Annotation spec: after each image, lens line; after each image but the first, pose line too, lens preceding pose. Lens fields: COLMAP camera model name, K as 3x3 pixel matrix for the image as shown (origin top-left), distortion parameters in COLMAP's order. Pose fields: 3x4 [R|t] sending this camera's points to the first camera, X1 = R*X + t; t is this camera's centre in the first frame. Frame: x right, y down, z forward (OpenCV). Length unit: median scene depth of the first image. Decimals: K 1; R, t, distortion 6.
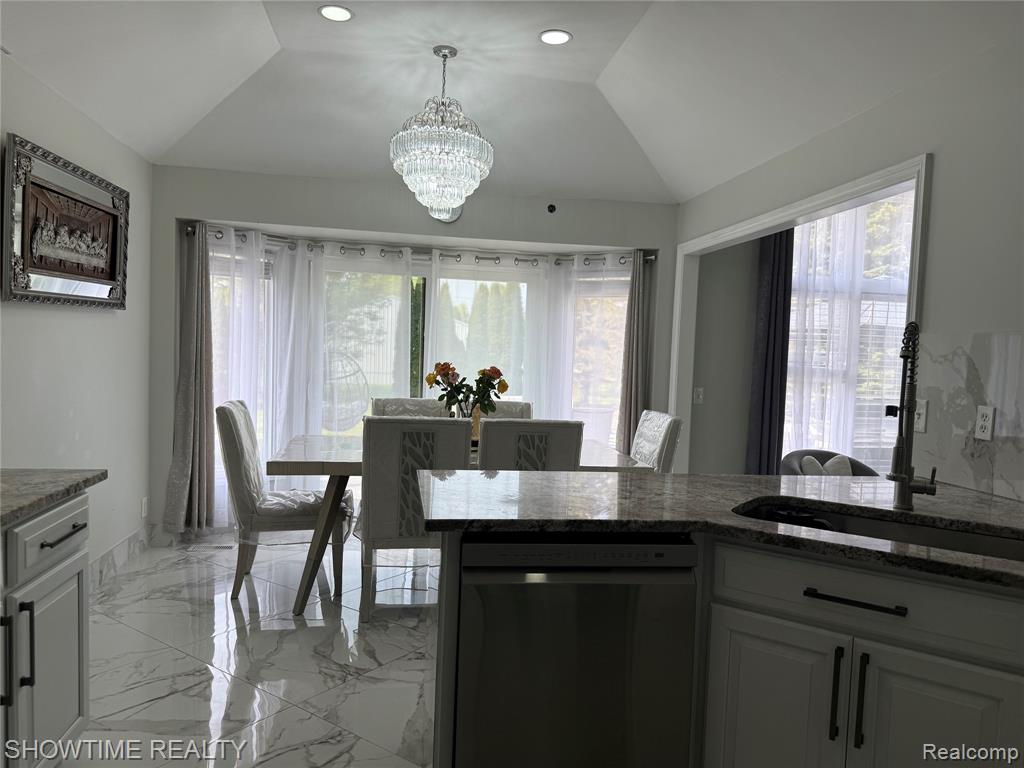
lens RADIAL K [[729.0, 0, 509.0], [0, 729.0, 386.8], [0, 0, 1]] dist [0.046779, -0.040539]
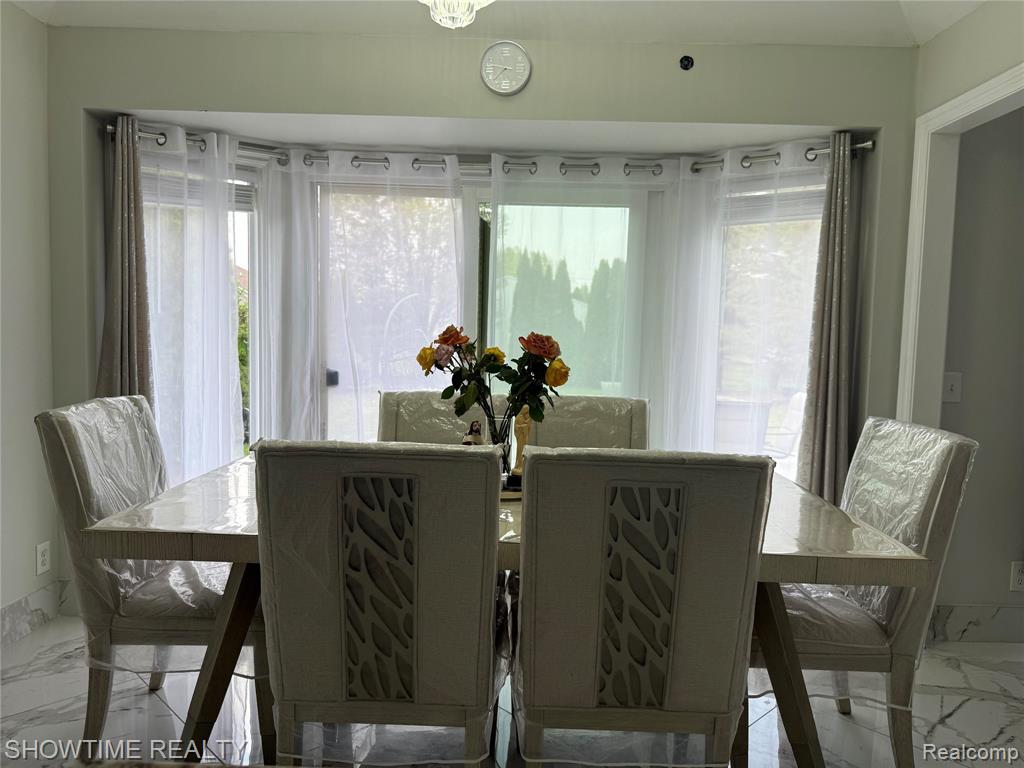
lens RADIAL K [[729.0, 0, 508.3], [0, 729.0, 381.7], [0, 0, 1]] dist [0.046779, -0.040539]
pose [[0.985500, 0.001209, -0.169672, 0.017933], [0.001287, 0.999893, 0.014597, -0.000835], [0.169672, -0.014604, 0.985392, 0.387666]]
